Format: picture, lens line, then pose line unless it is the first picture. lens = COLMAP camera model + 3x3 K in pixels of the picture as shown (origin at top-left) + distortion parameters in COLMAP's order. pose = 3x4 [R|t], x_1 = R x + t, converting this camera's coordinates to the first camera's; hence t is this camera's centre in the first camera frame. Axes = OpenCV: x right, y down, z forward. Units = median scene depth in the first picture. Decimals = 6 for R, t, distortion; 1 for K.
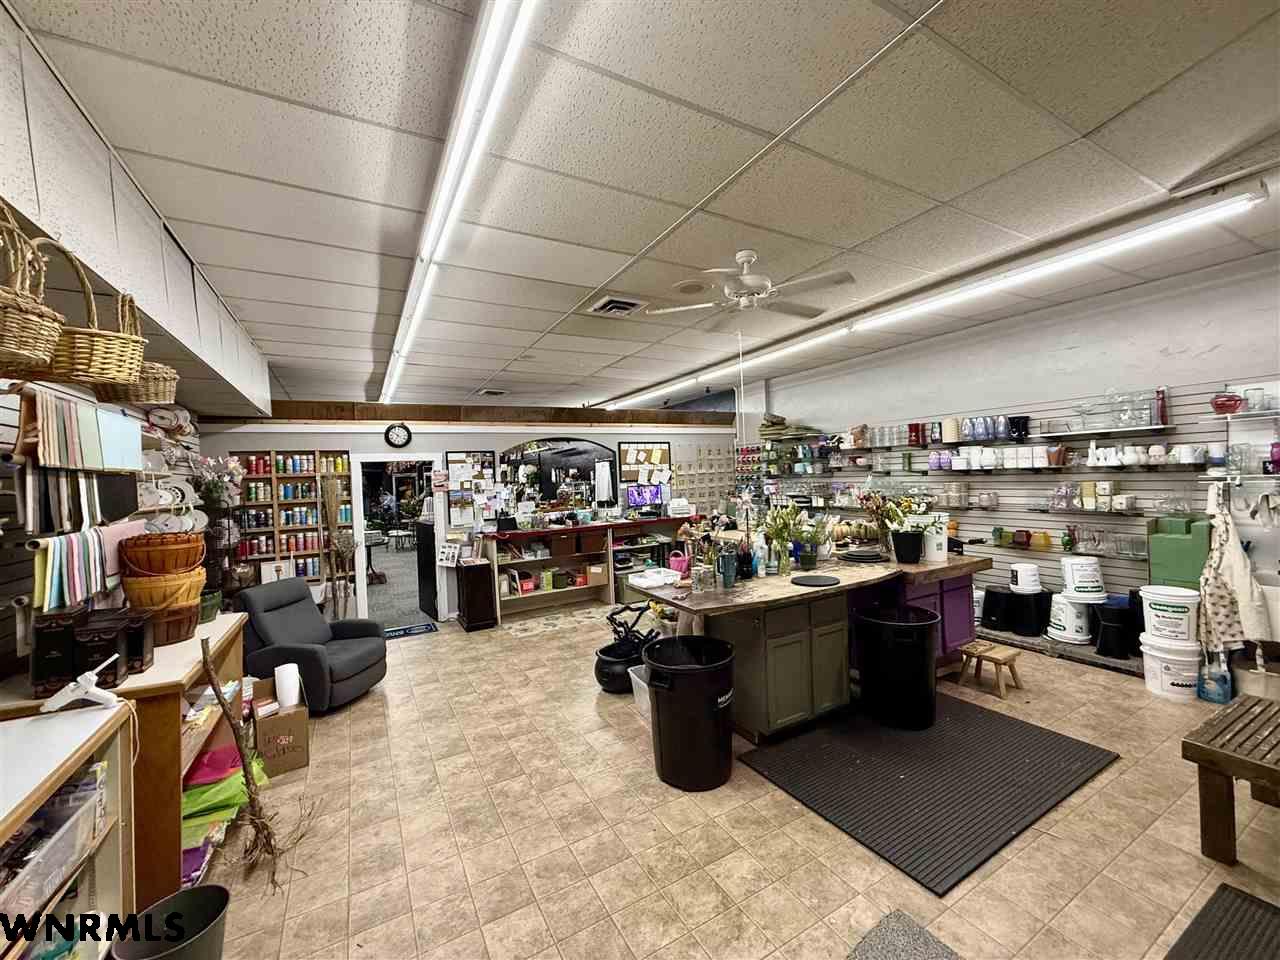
lens RADIAL K [[507.8, 0, 640.0], [0, 507.8, 480.0], [0, 0, 1]] dist [0.000193, -0.000148]
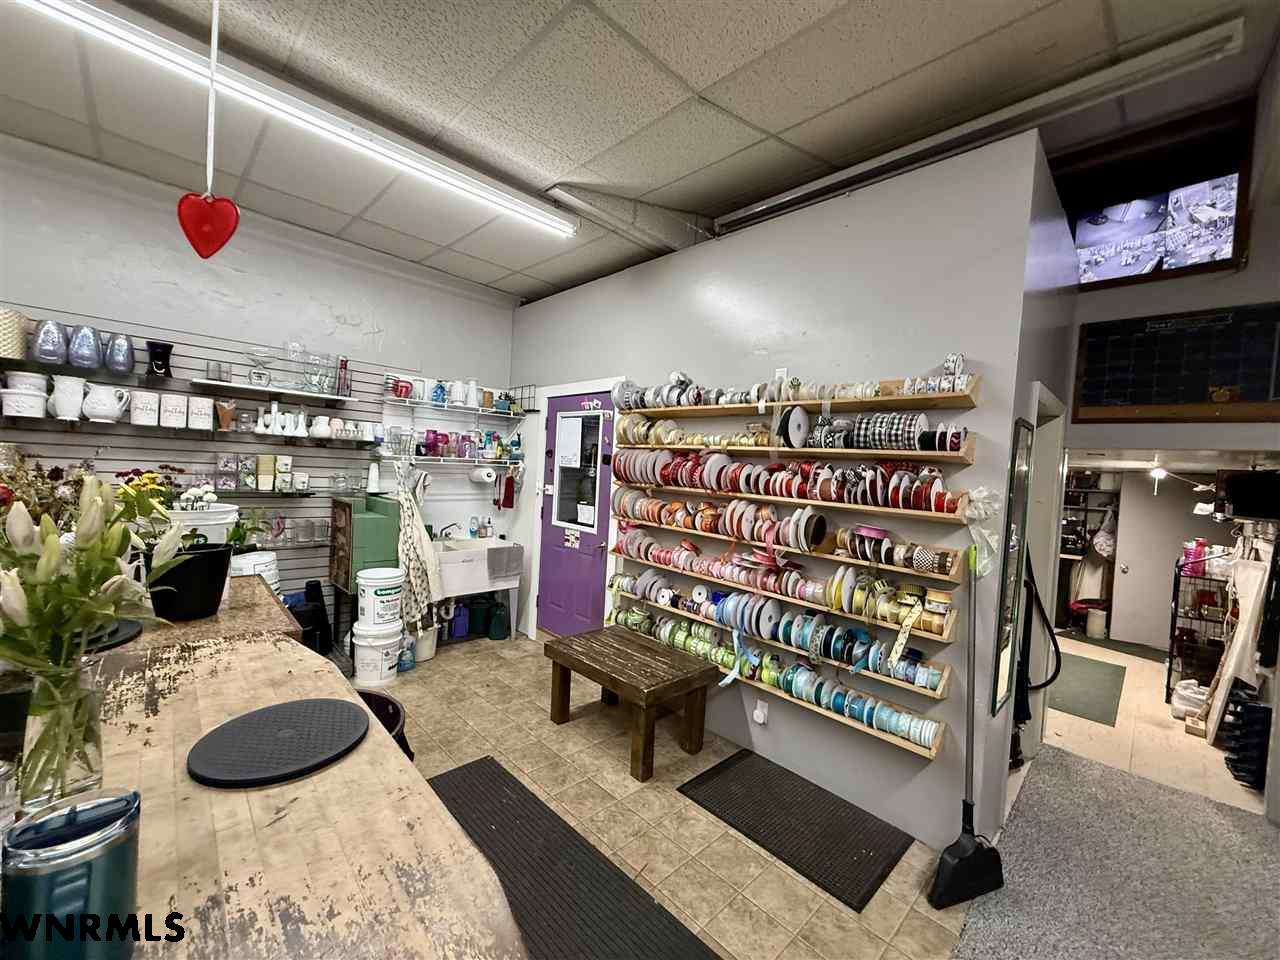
lens RADIAL K [[507.8, 0, 640.0], [0, 507.8, 480.0], [0, 0, 1]] dist [0.000193, -0.000148]
pose [[-0.259327, -0.001161, 0.965789, -0.006760], [-0.038412, 0.999220, -0.009113, 0.027857], [-0.965025, -0.039461, -0.259170, 0.662939]]
